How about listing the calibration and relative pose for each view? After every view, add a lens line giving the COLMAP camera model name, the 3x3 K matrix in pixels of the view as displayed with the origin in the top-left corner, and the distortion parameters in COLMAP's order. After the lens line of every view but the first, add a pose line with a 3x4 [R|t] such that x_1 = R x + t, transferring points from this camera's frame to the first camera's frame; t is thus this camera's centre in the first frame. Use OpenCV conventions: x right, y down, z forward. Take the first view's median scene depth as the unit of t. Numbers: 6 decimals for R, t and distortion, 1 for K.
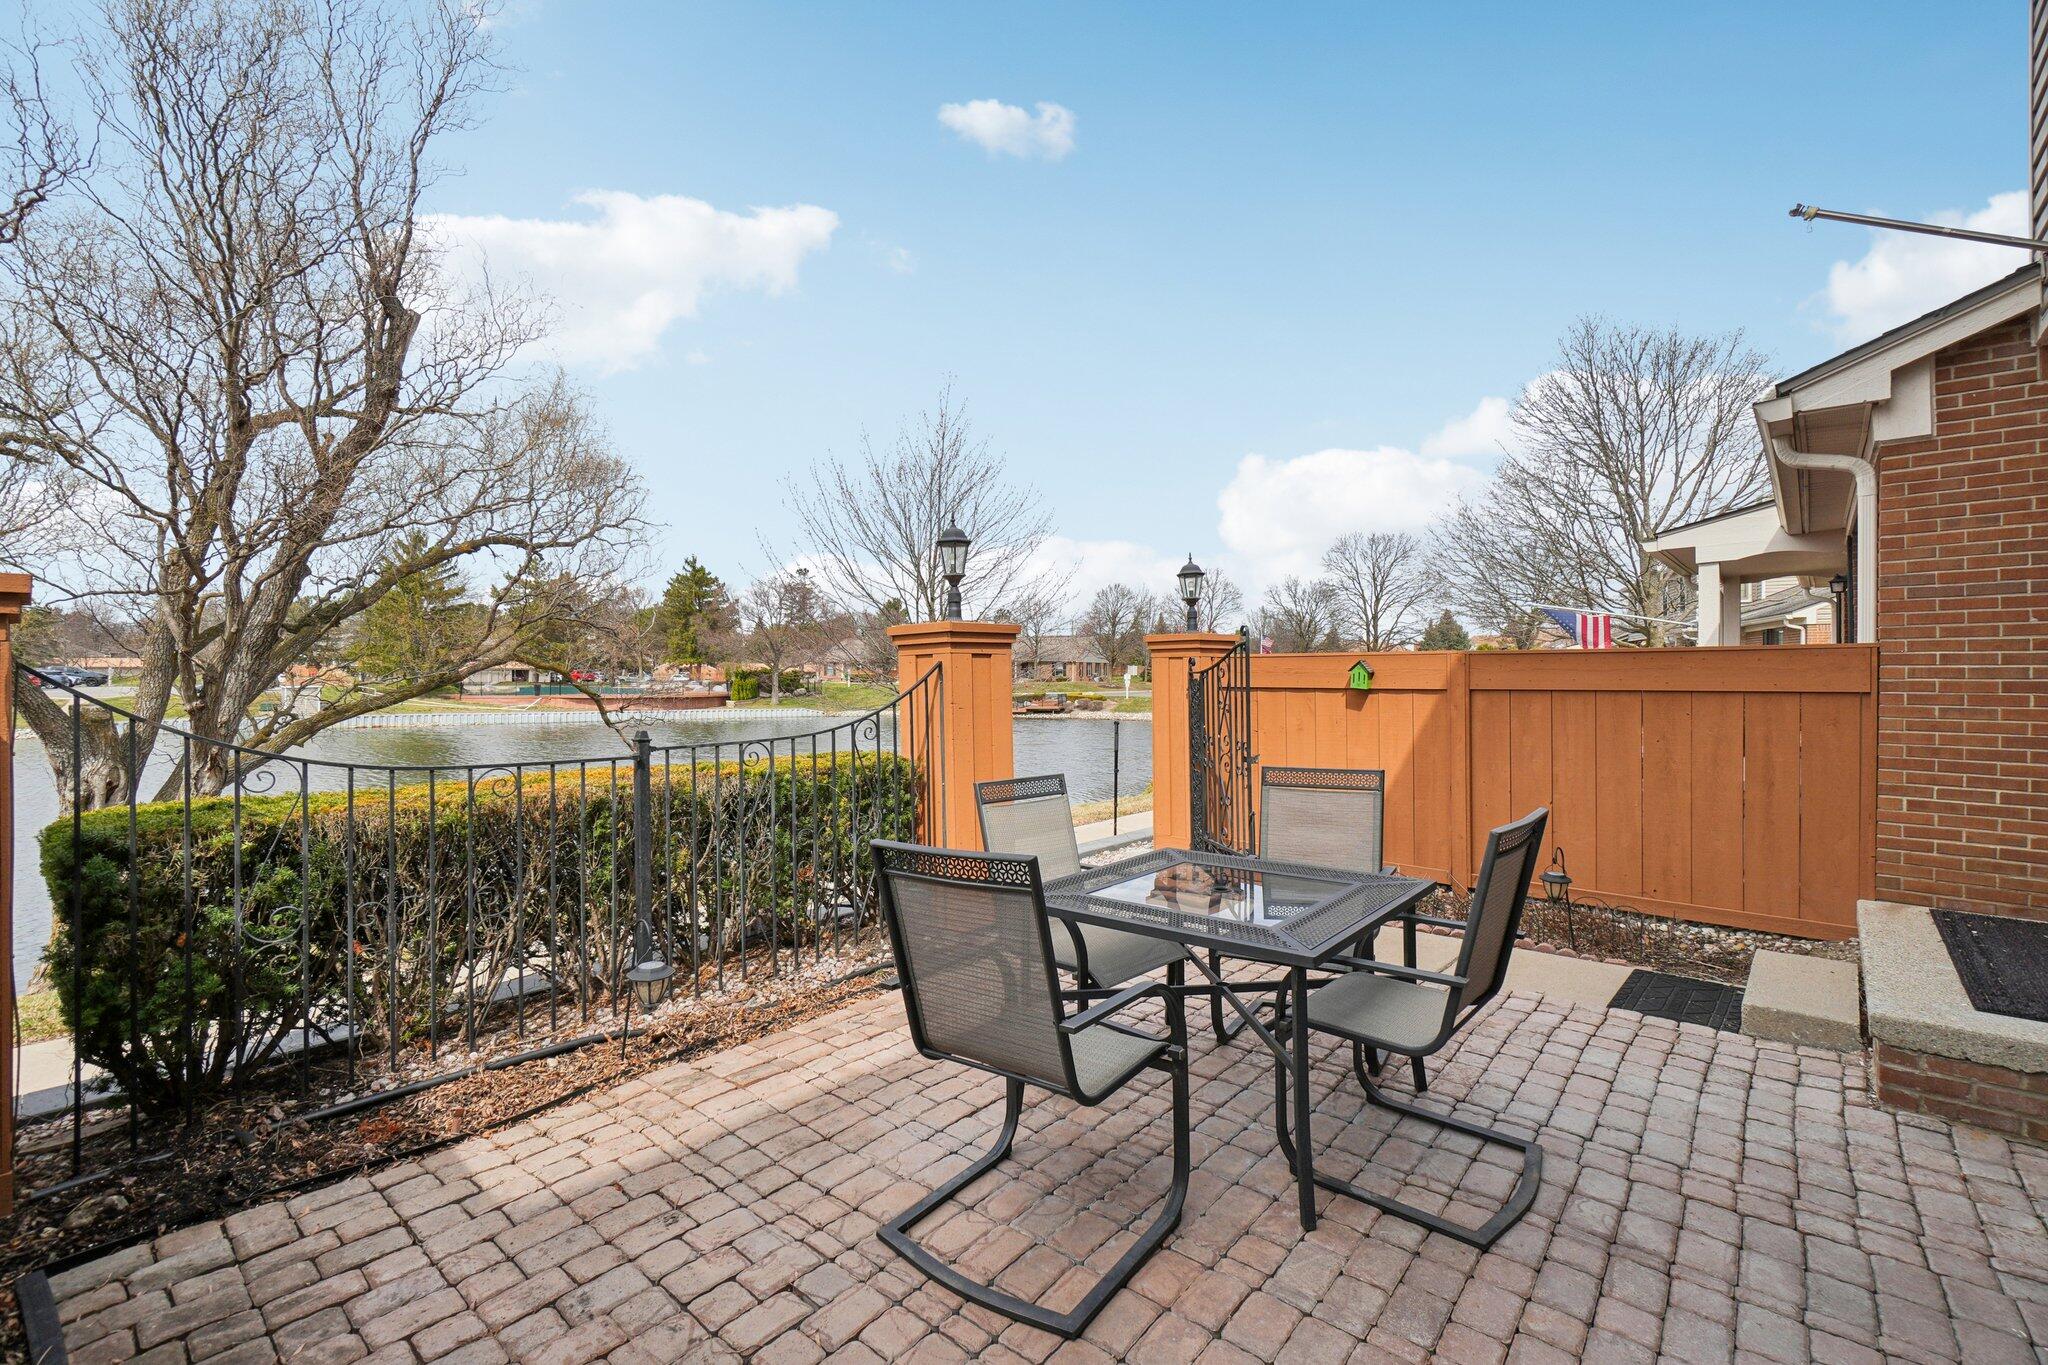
lens RADIAL K [[891.6, 0, 1028.0], [0, 891.6, 666.3], [0, 0, 1]] dist [-0.007645, 0.000392]
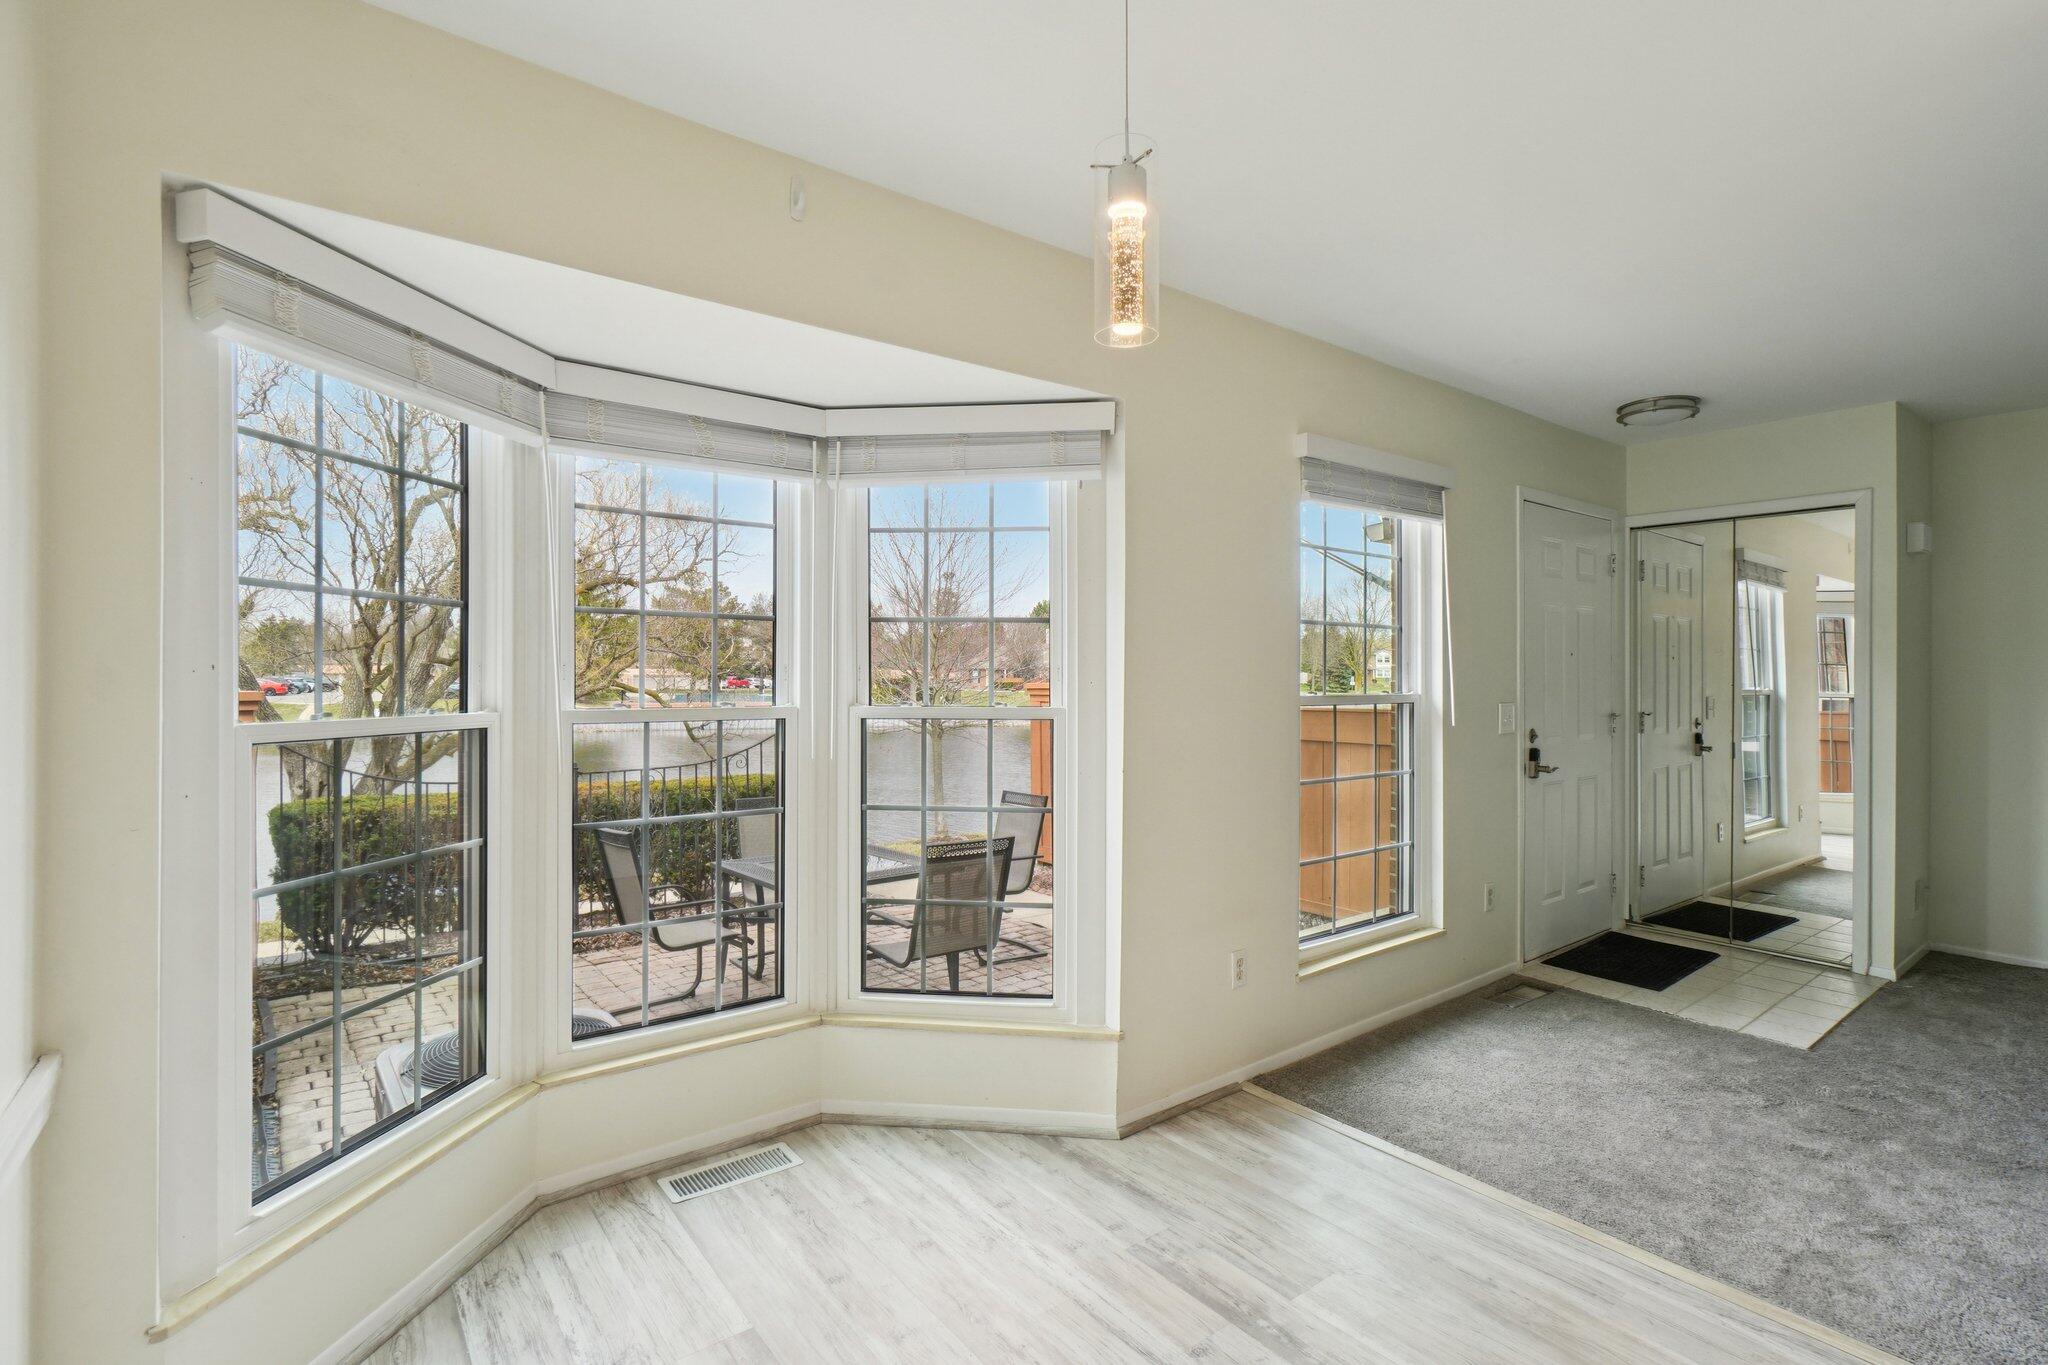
lens RADIAL K [[1028.6, 0, 1024.0], [0, 1028.6, 682.5], [0, 0, 1]] dist [0.002898, 0.000020]
pose [[0.974960, 0.004657, -0.222333, 0.411377], [-0.000764, 0.999845, 0.017593, -0.056393], [0.222381, -0.016983, 0.974812, -0.342437]]
